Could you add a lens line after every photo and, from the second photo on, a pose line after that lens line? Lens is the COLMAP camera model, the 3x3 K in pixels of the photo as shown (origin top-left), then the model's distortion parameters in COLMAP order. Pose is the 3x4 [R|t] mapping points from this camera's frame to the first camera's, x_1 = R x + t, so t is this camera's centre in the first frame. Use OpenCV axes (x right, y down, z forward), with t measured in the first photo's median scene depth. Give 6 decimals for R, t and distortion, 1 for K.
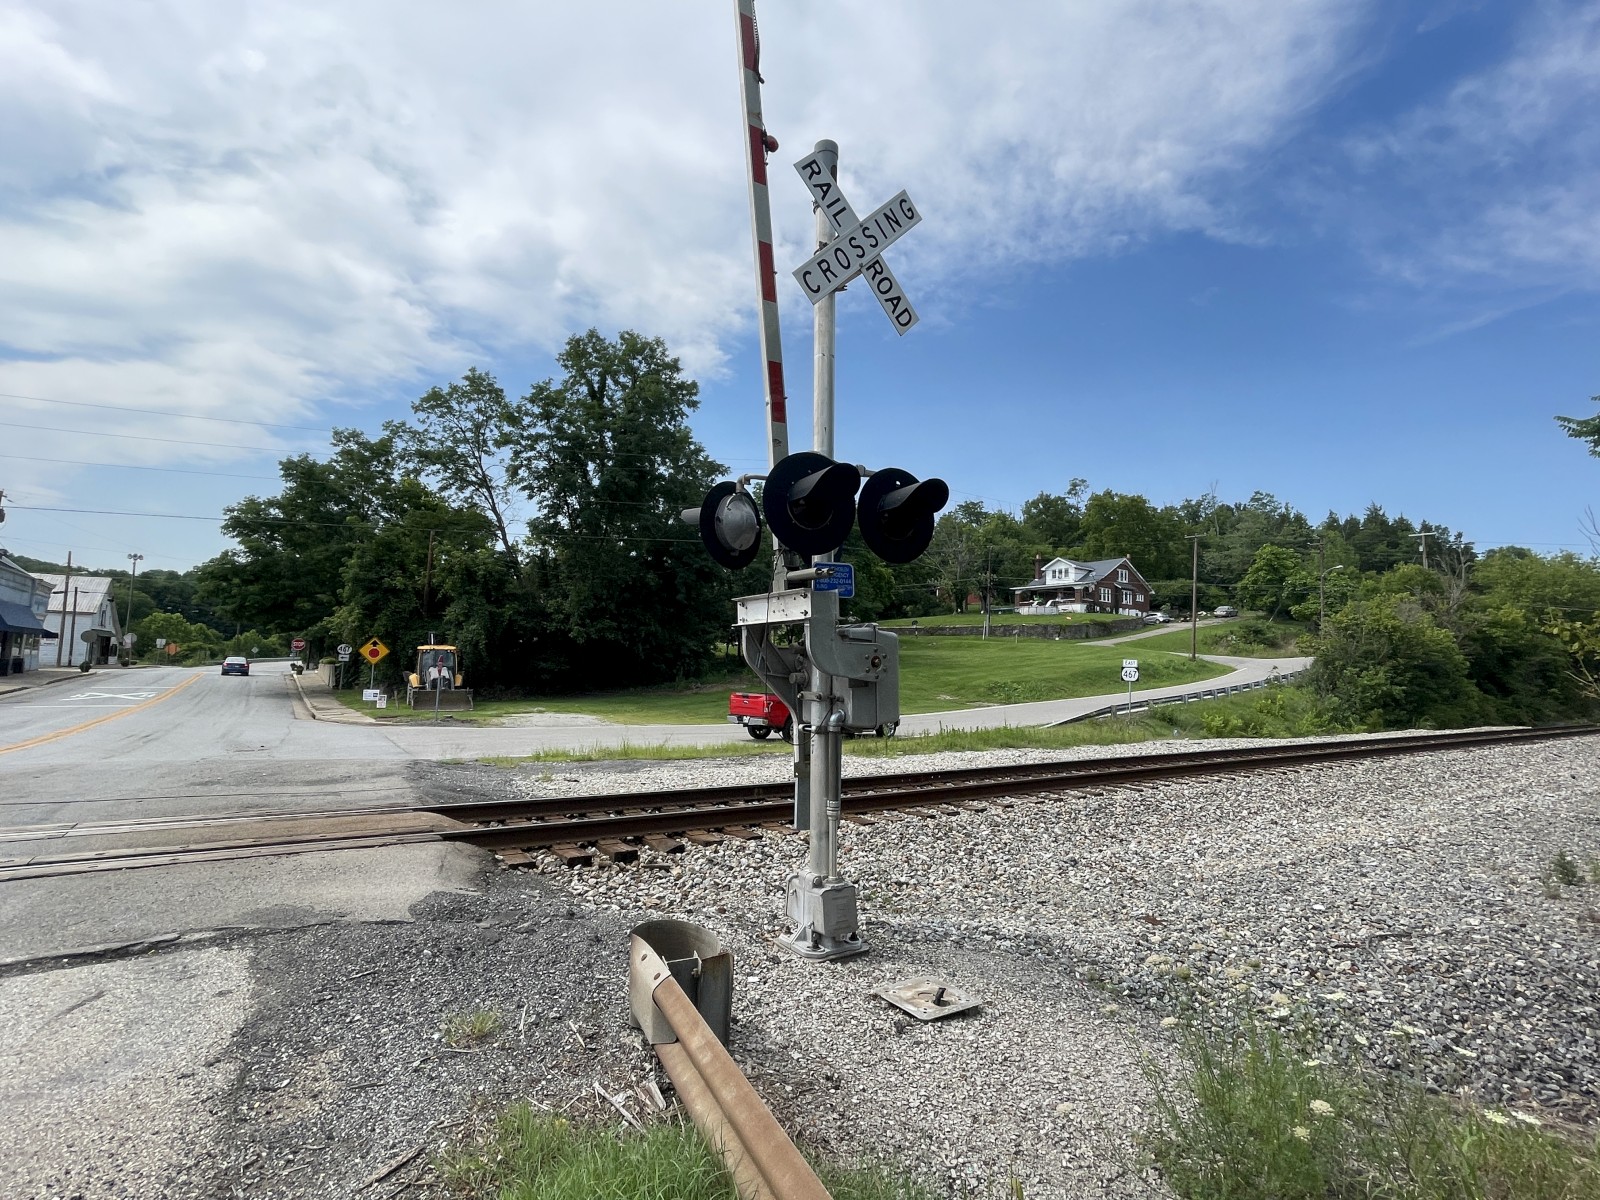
lens RADIAL K [[784.2, 0, 799.2], [0, 784.2, 600.8], [0, 0, 1]] dist [-0.035444, -0.000454]
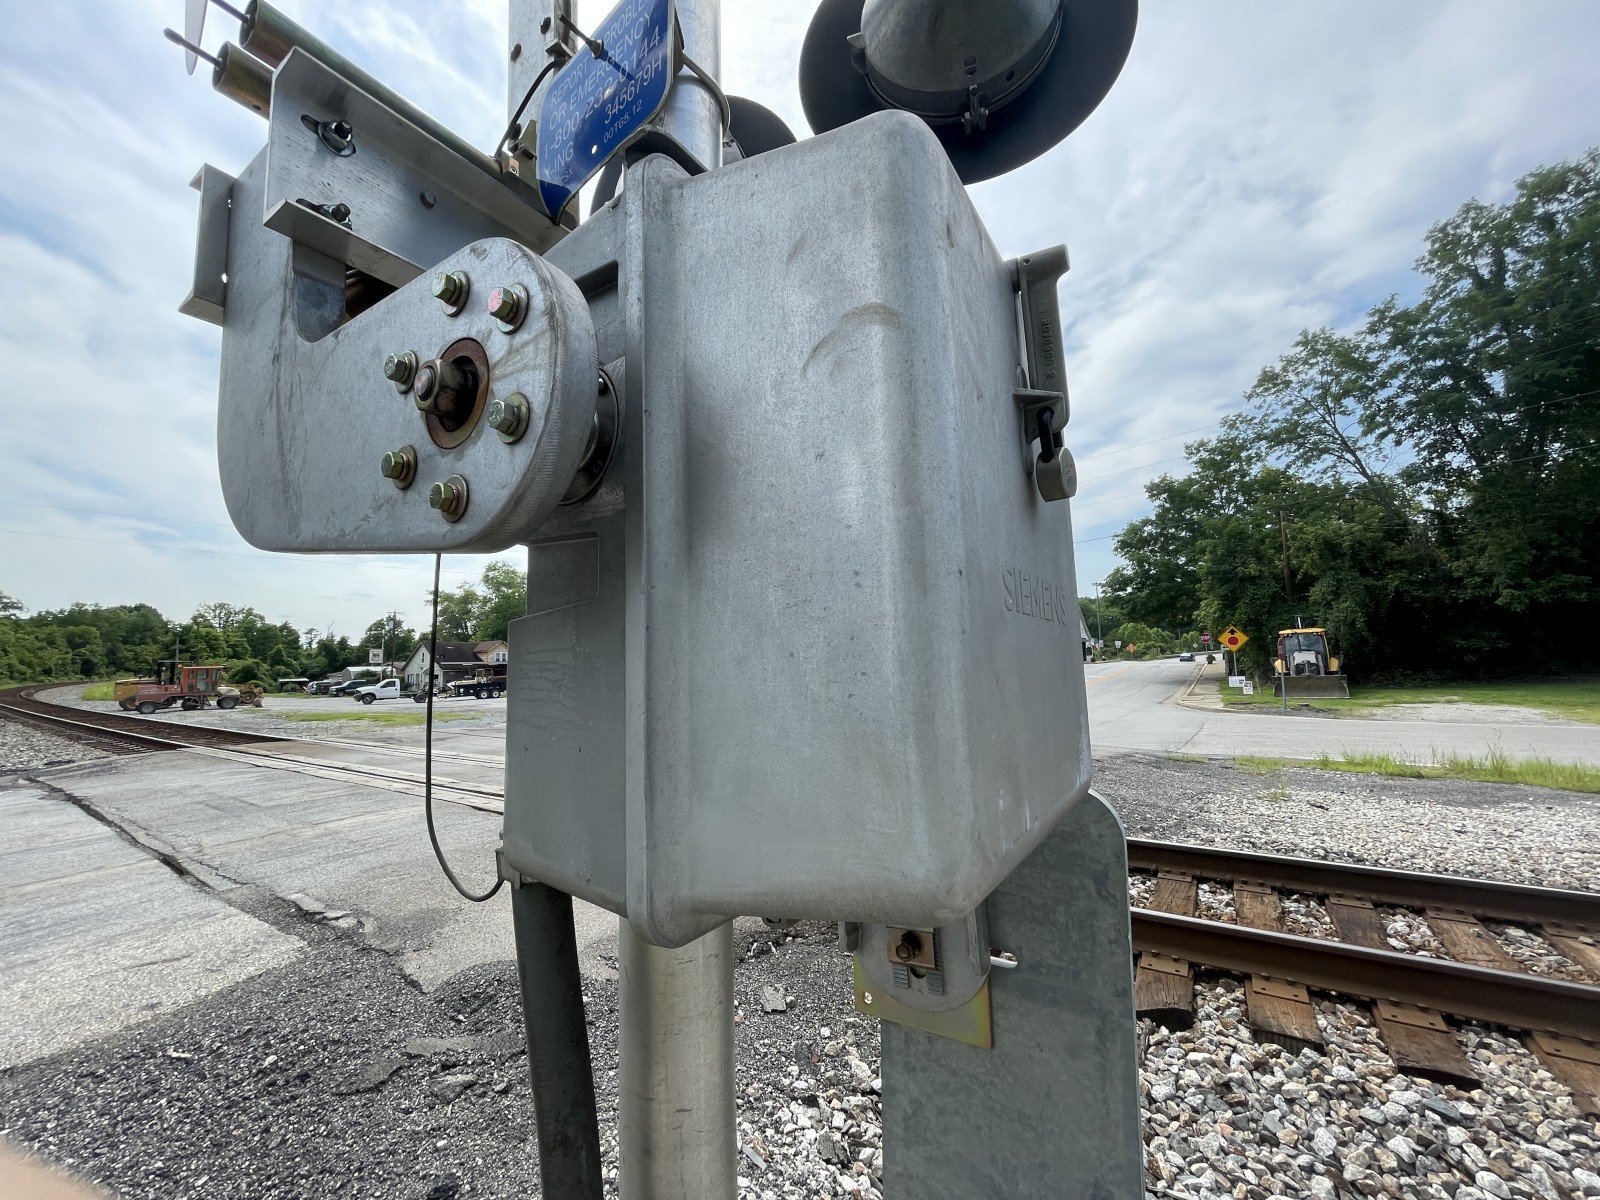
lens RADIAL K [[642.1, 0, 800.0], [0, 642.1, 597.7], [0, 0, 1]] dist [-0.002169, 0.000491]
pose [[0.370824, -0.120080, -0.920907, 0.028835], [0.111747, 0.990170, -0.084114, 0.016747], [0.921956, -0.071717, 0.380597, 0.137776]]
